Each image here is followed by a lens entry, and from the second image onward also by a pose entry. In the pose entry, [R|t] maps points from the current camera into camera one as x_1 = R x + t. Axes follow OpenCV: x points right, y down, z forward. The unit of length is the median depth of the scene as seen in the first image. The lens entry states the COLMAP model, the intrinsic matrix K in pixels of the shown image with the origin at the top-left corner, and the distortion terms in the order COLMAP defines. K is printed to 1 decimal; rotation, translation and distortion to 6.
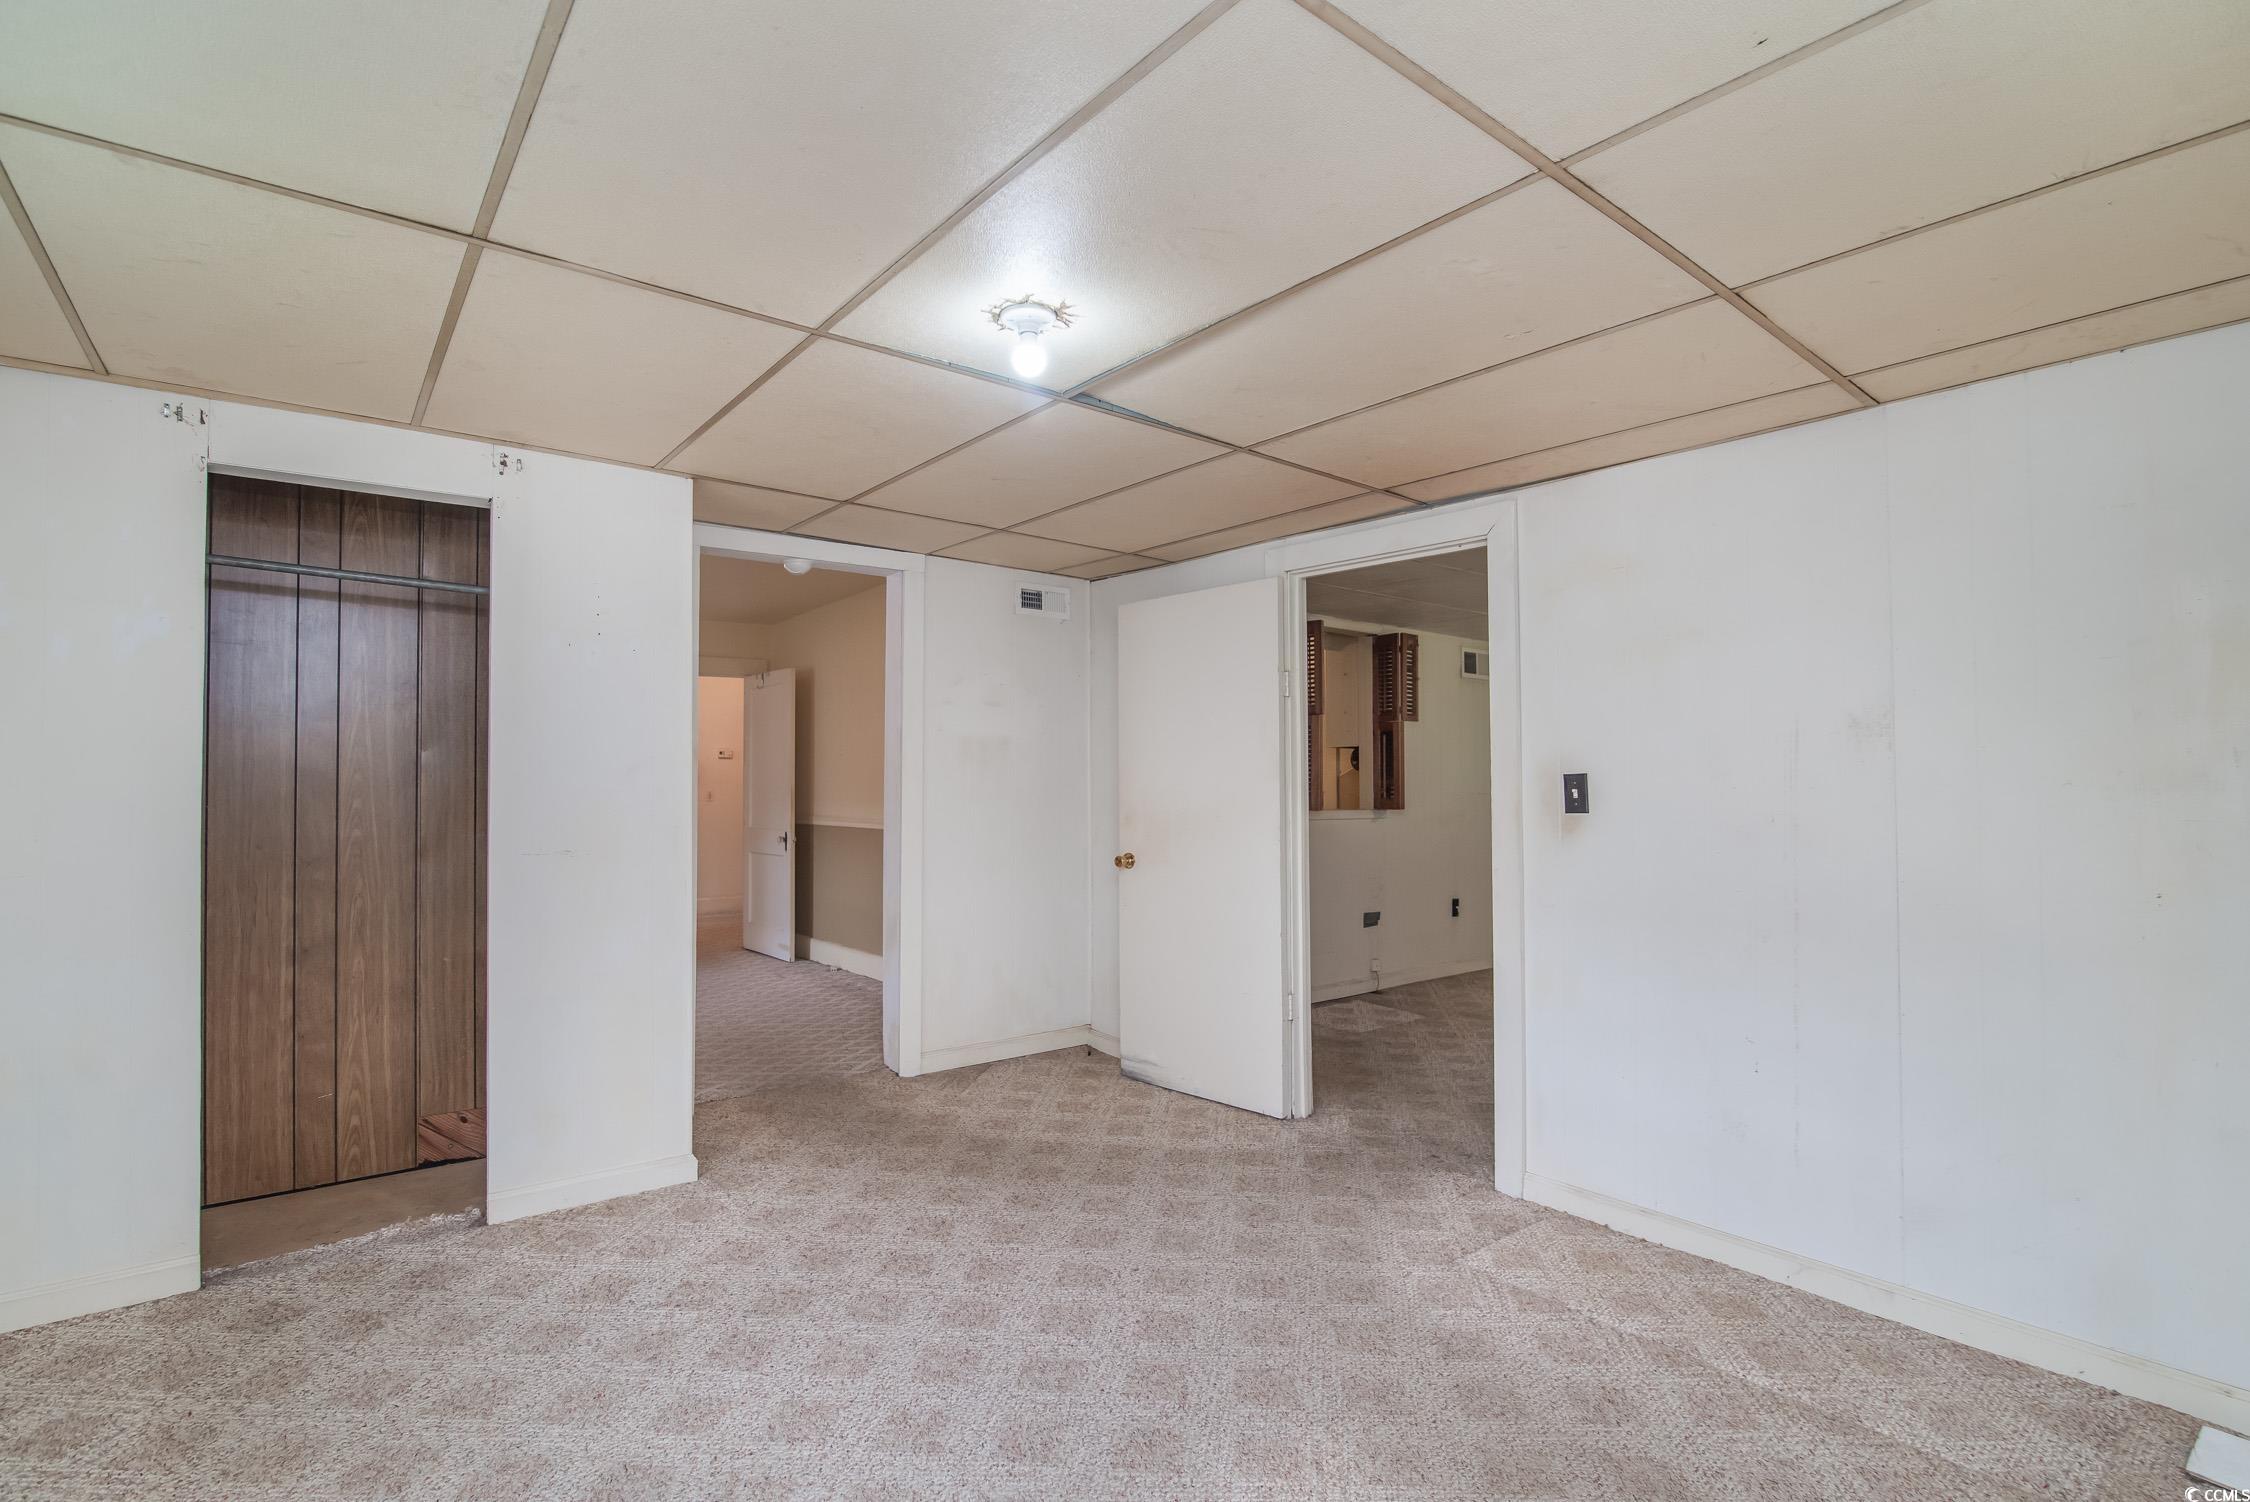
lens RADIAL K [[1027.5, 0, 1134.8], [0, 1027.5, 767.4], [0, 0, 1]] dist [-0.017018, -0.000037]
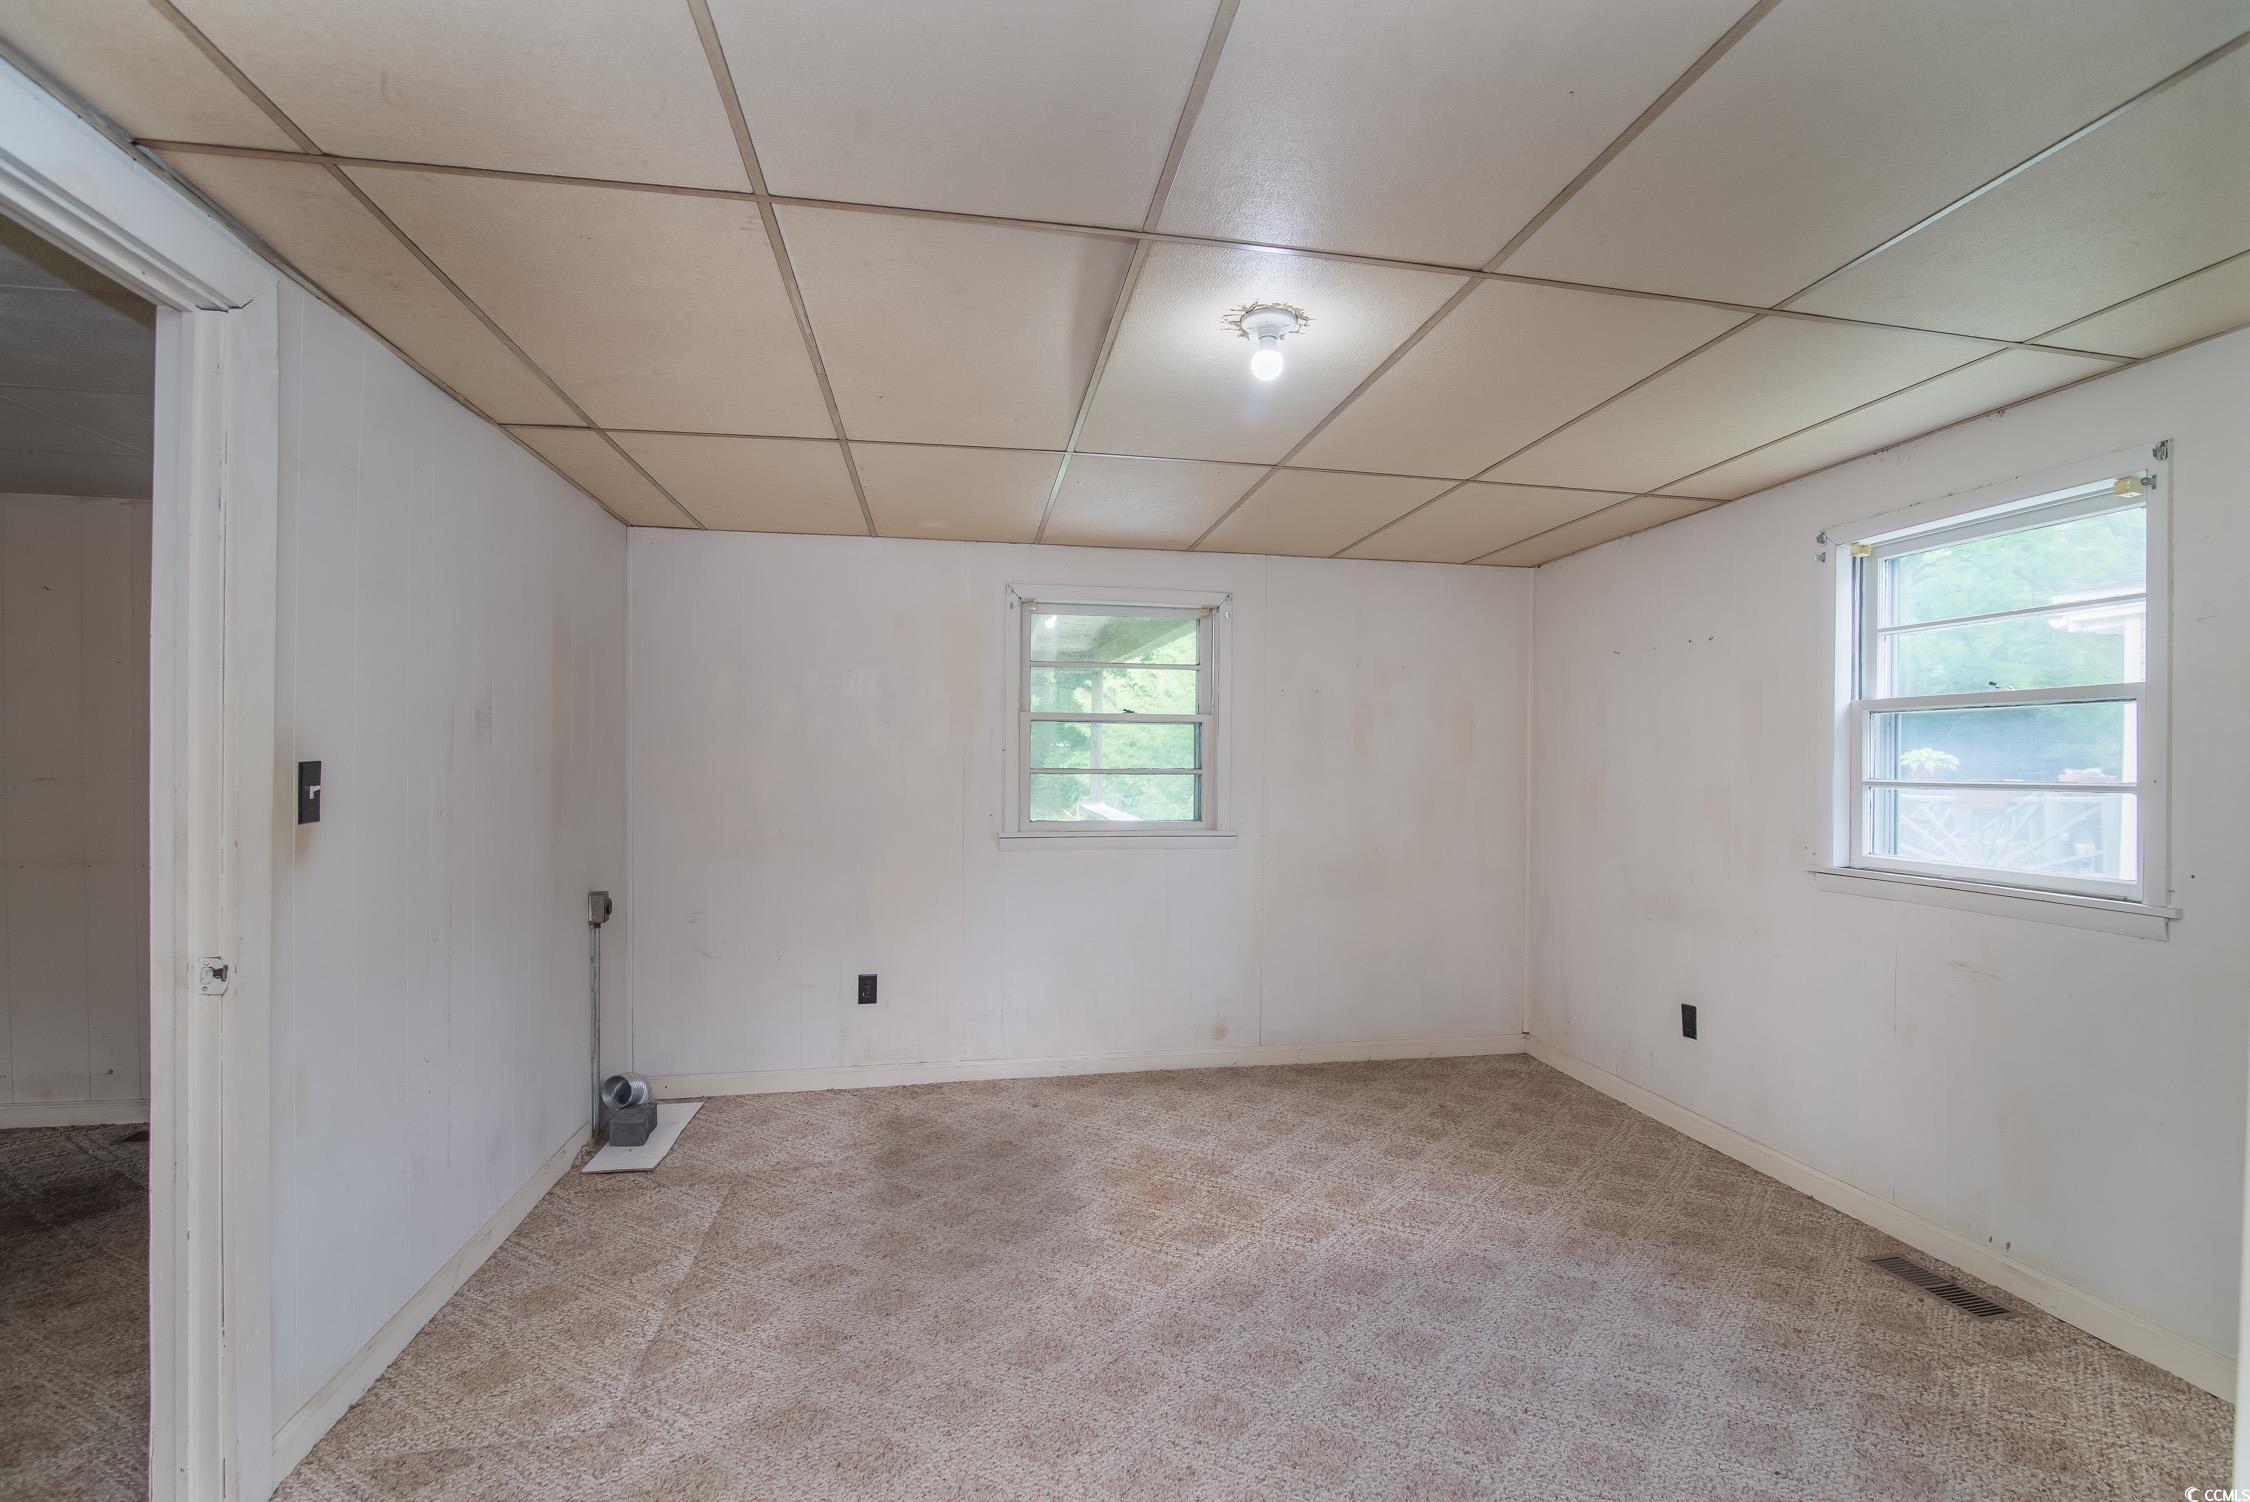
lens RADIAL K [[1064.9, 0, 1121.2], [0, 1064.9, 760.0], [0, 0, 1]] dist [-0.016531, 0.000110]
pose [[-0.858731, -0.006434, 0.512386, -0.422031], [-0.013902, 0.999846, -0.010743, 0.006643], [-0.512238, -0.016349, -0.858688, 1.600306]]
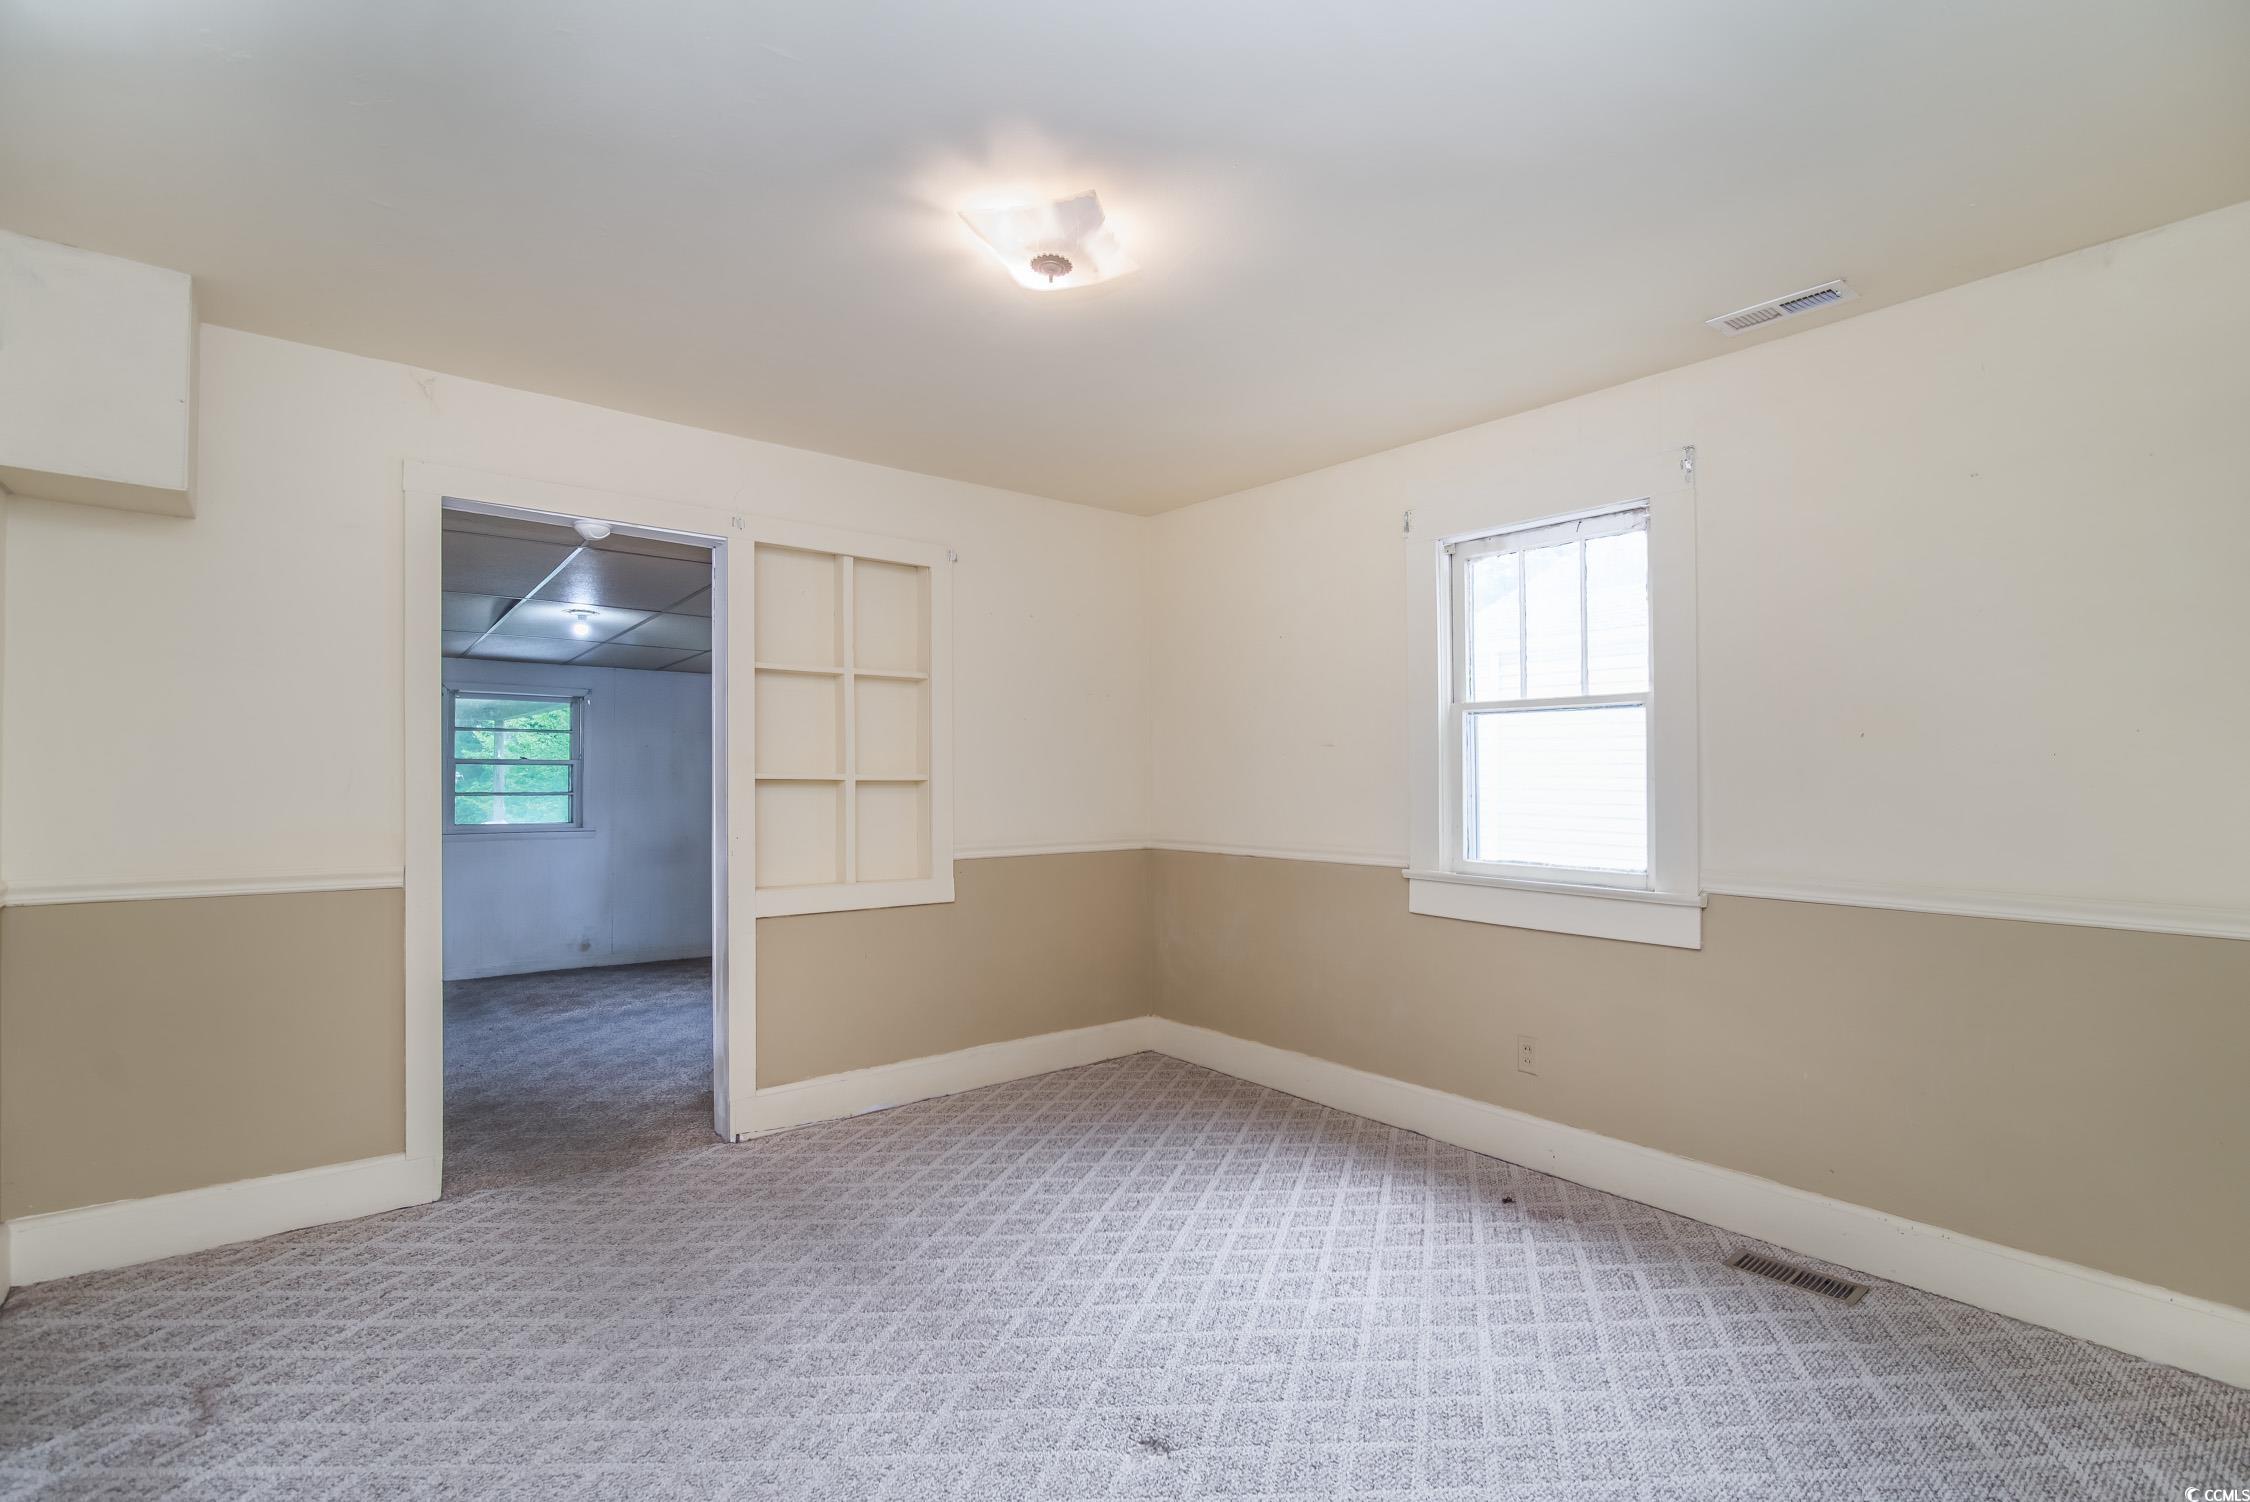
lens RADIAL K [[1027.5, 0, 1134.8], [0, 1027.5, 767.4], [0, 0, 1]] dist [-0.017018, -0.000037]
pose [[-0.999990, 0.004377, -0.000204, -1.214250], [0.004381, 0.999442, -0.033109, 0.033601], [0.000059, -0.033109, -0.999452, 2.891614]]
